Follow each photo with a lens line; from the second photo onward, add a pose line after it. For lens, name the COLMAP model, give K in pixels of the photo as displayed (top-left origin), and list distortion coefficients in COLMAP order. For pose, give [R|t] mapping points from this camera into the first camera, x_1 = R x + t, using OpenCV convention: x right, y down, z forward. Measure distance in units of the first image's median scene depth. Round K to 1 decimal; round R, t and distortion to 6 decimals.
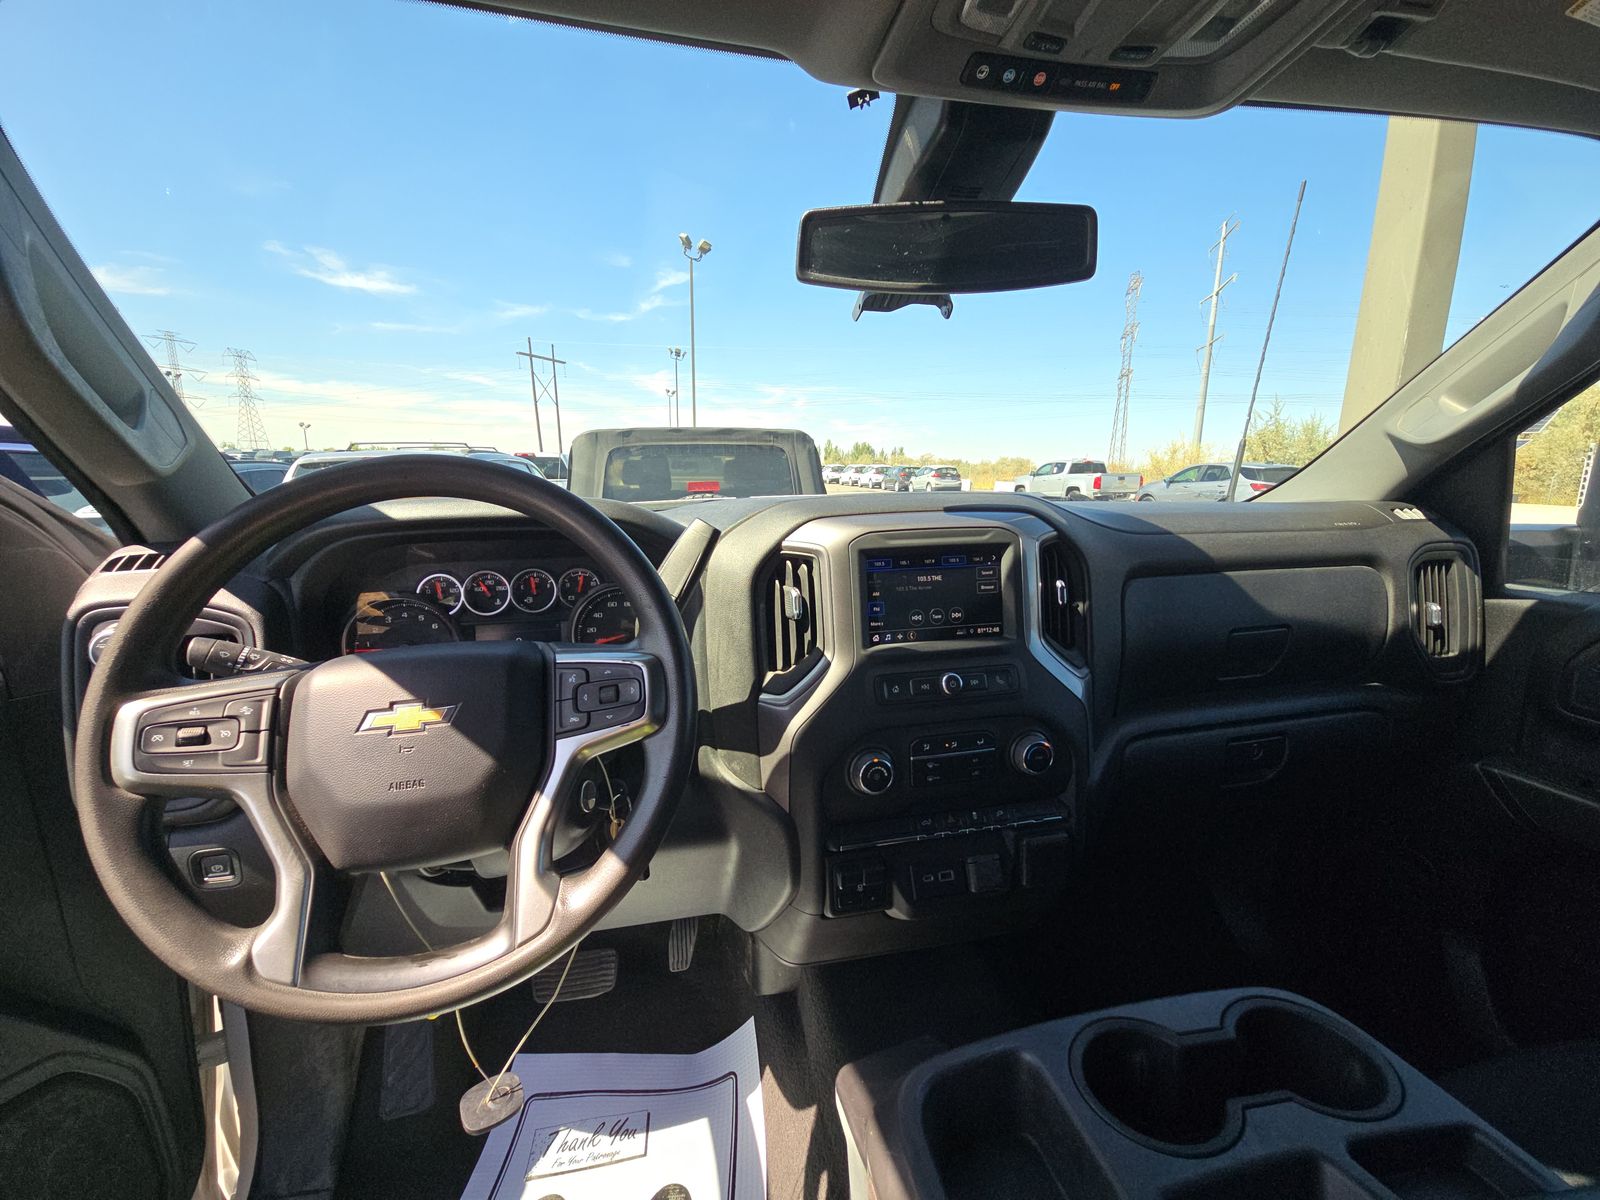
lens RADIAL K [[645.2, 0, 787.5], [0, 645.2, 603.5], [0, 0, 1]] dist [0.002579, -0.003702]
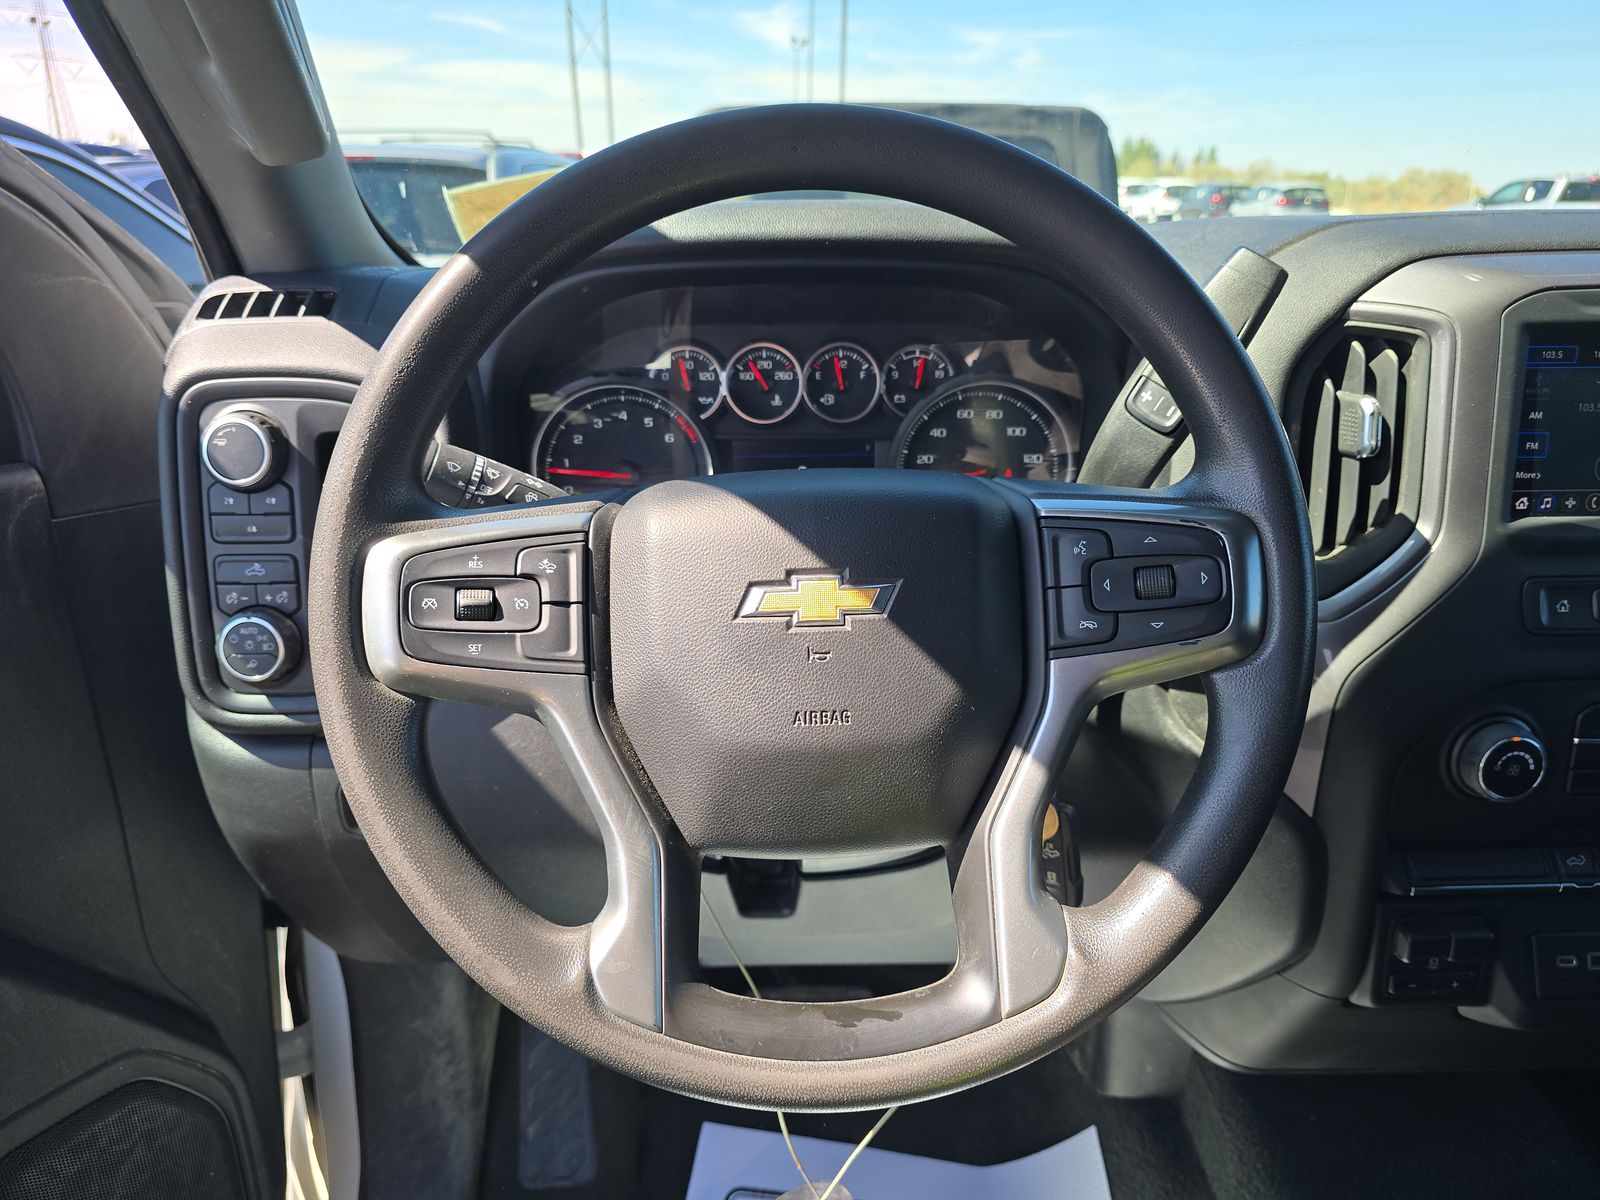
lens RADIAL K [[1086.5, 0, 777.8], [0, 1086.5, 583.6], [0, 0, 1]] dist [0.019215, -0.009773]
pose [[0.983058, 0.071967, -0.168577, -0.300899], [-0.047030, 0.987943, 0.147501, 0.017418], [0.177160, -0.137074, 0.974590, 0.053639]]
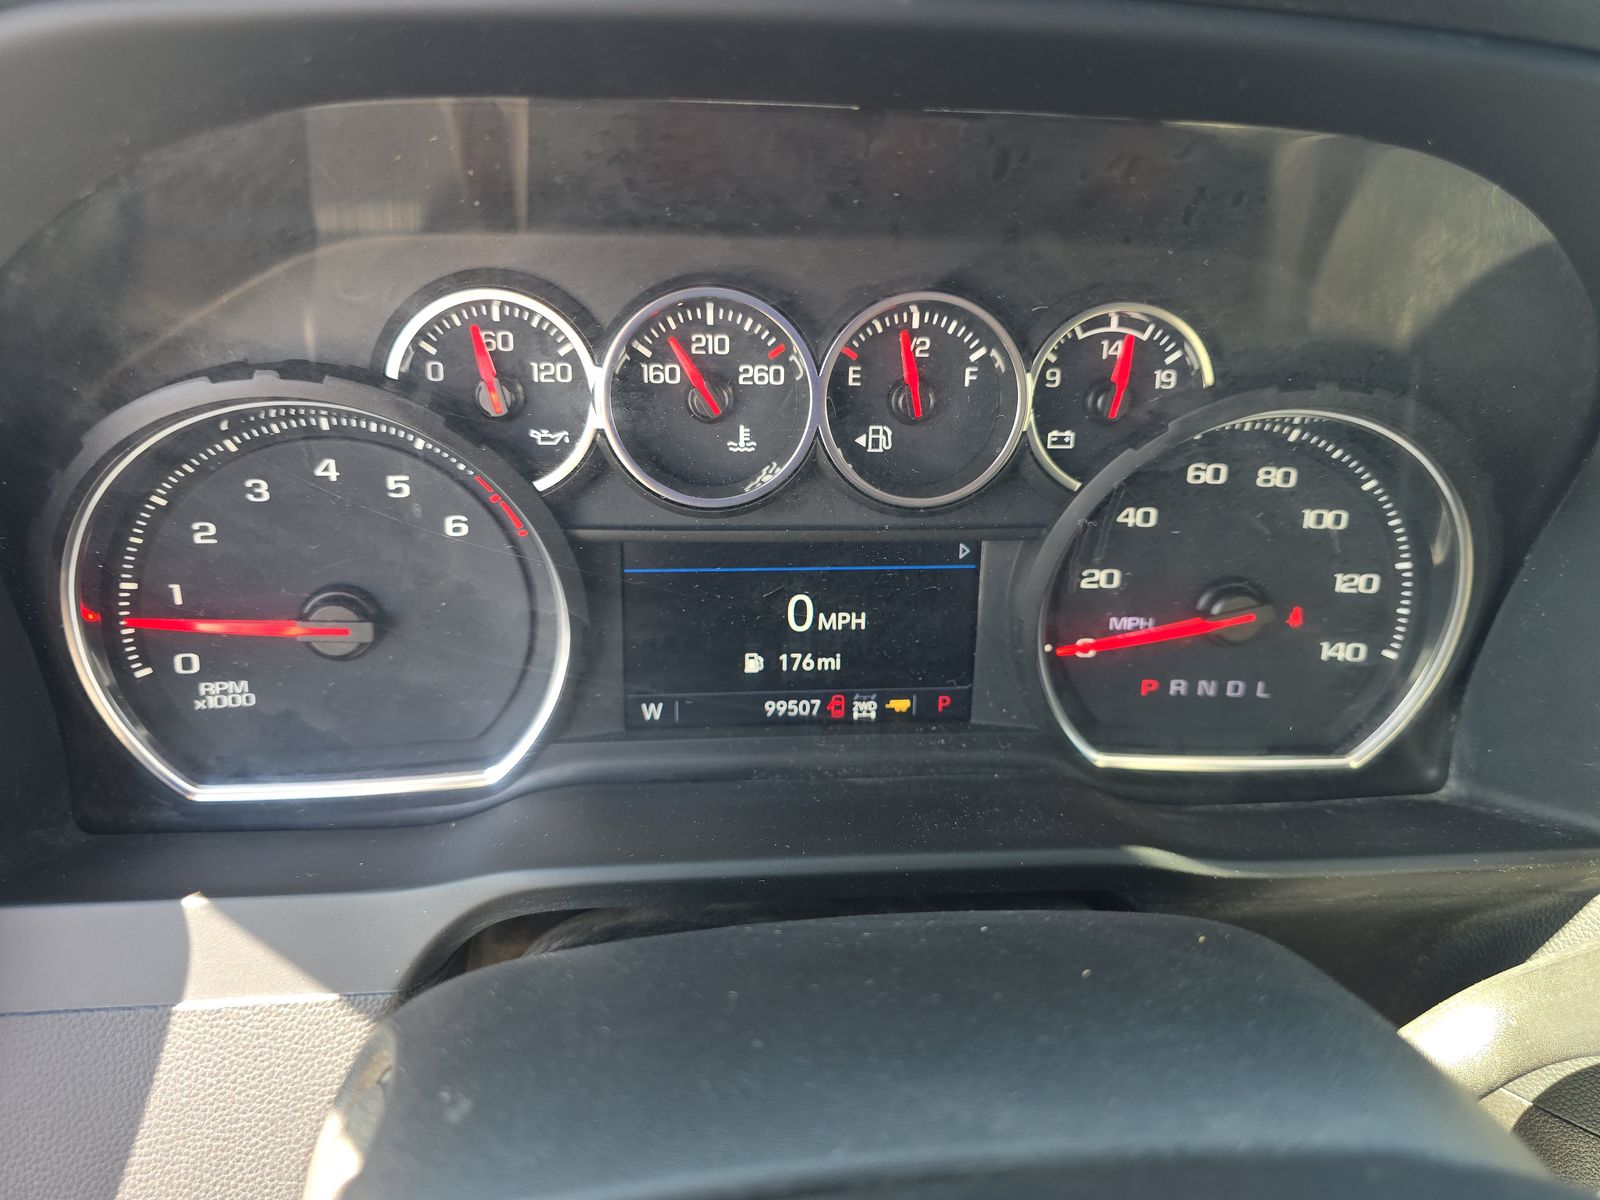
lens RADIAL K [[1086.5, 0, 795.8], [0, 1086.5, 588.2], [0, 0, 1]] dist [0.019215, -0.009773]
pose [[0.993035, 0.091767, -0.073891, -0.437218], [-0.072055, 0.969235, 0.235355, -0.044164], [0.093215, -0.228392, 0.969096, 0.702024]]
